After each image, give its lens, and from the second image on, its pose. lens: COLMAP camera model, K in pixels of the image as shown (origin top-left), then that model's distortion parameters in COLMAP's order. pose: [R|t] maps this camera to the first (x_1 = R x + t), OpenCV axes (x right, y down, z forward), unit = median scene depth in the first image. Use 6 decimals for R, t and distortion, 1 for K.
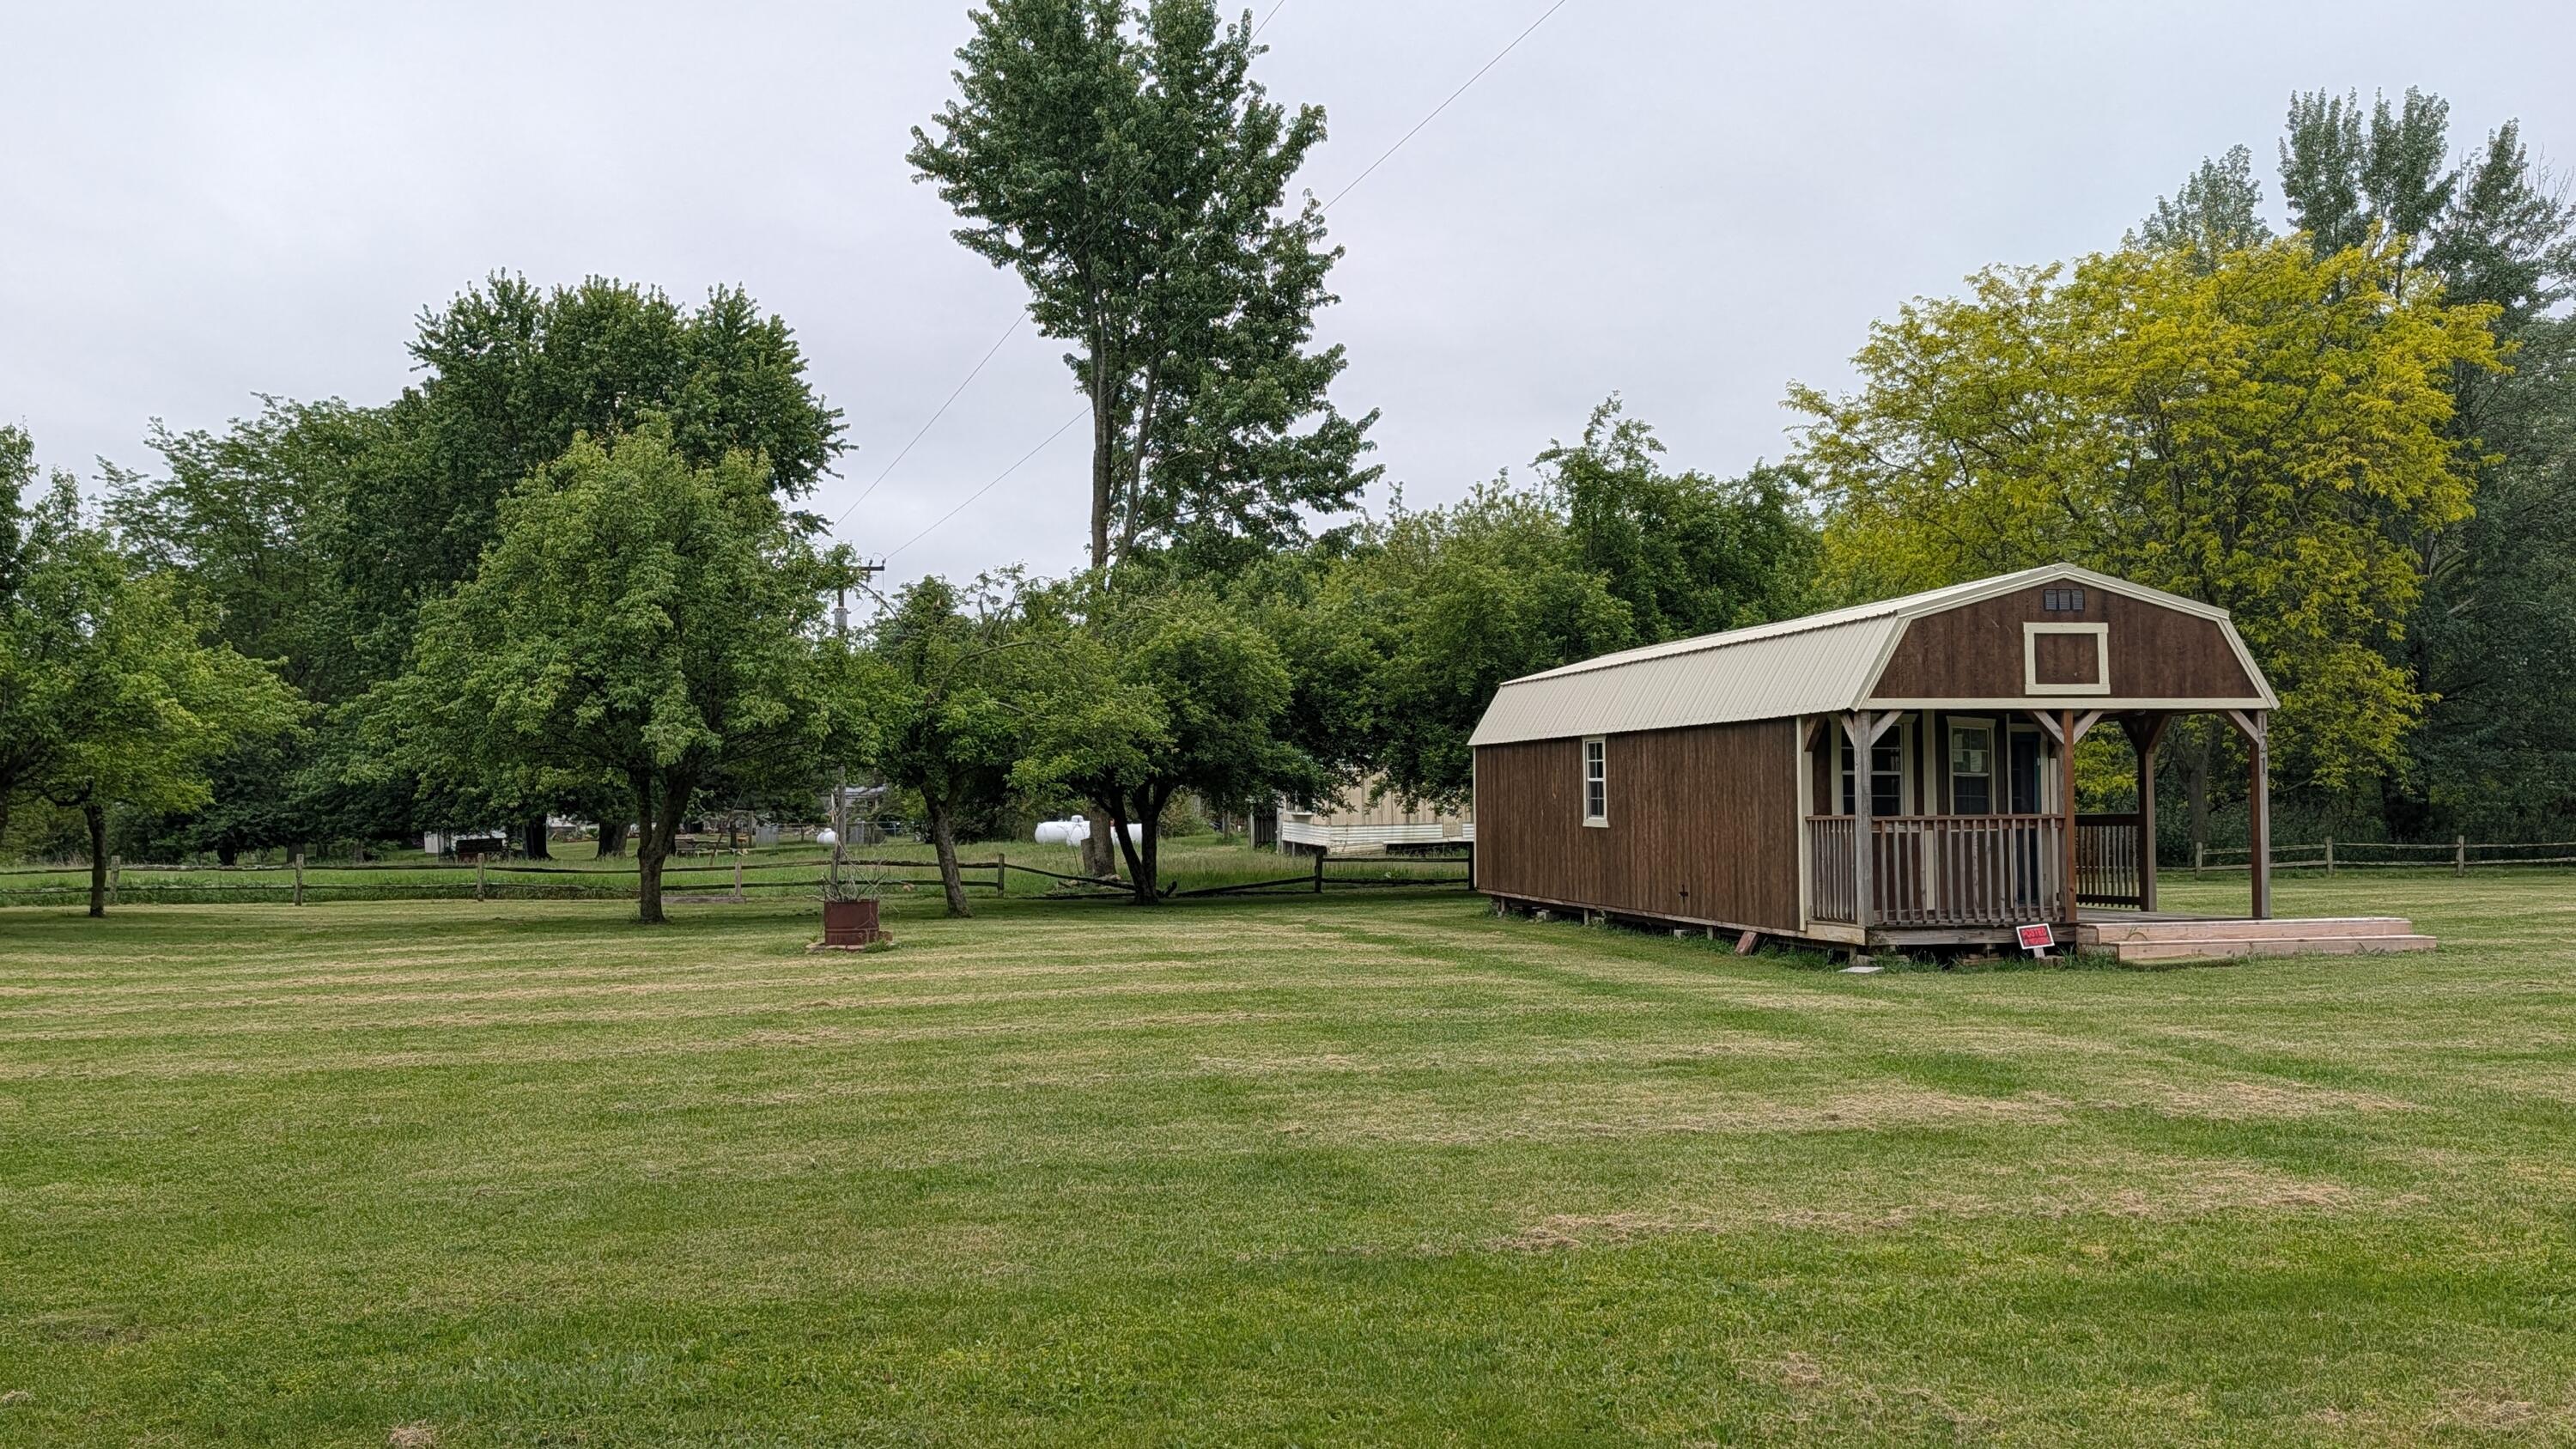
lens RADIAL K [[2235.2, 0, 1288.0], [0, 2235.2, 724.5], [0, 0, 1]] dist [0.049131, -0.002874]
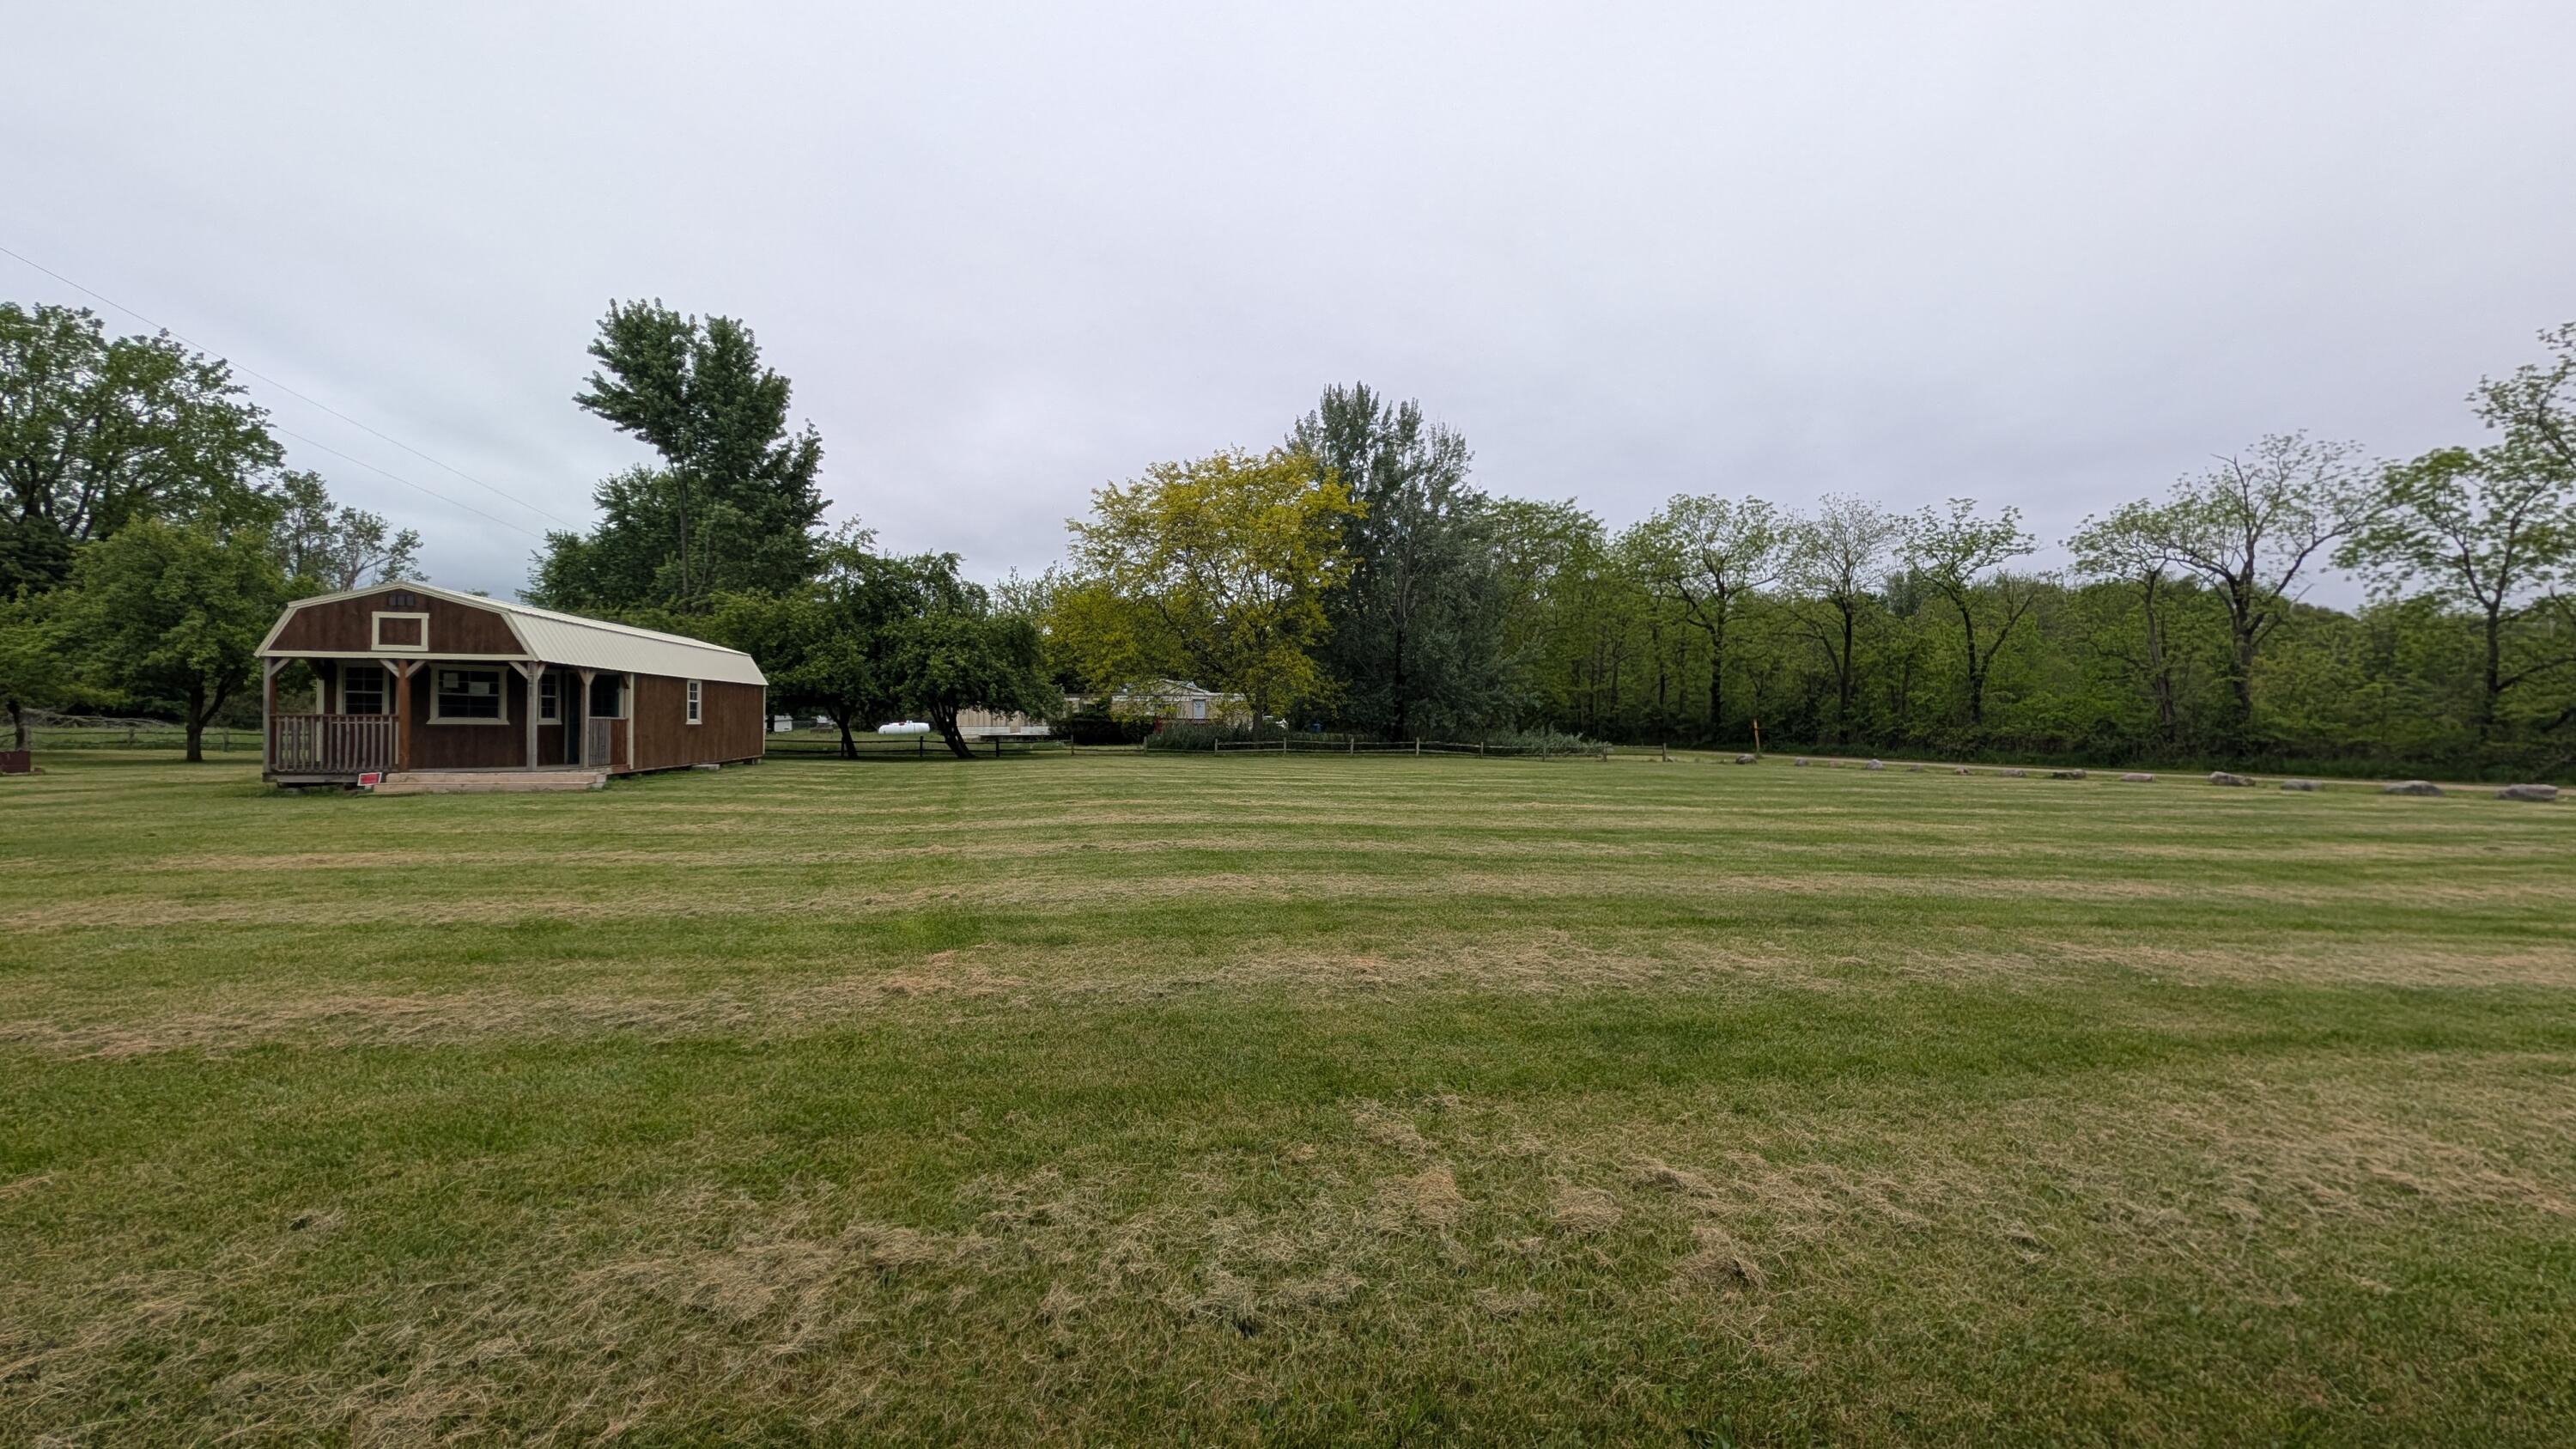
lens RADIAL K [[990.3, 0, 1288.0], [0, 990.3, 724.5], [0, 0, 1]] dist [0.000994, 0.000092]
pose [[0.999595, 0.019734, -0.020521, 0.873137], [-0.018928, 0.999070, 0.038753, 0.001518], [0.021267, -0.038349, 0.999038, 0.147568]]
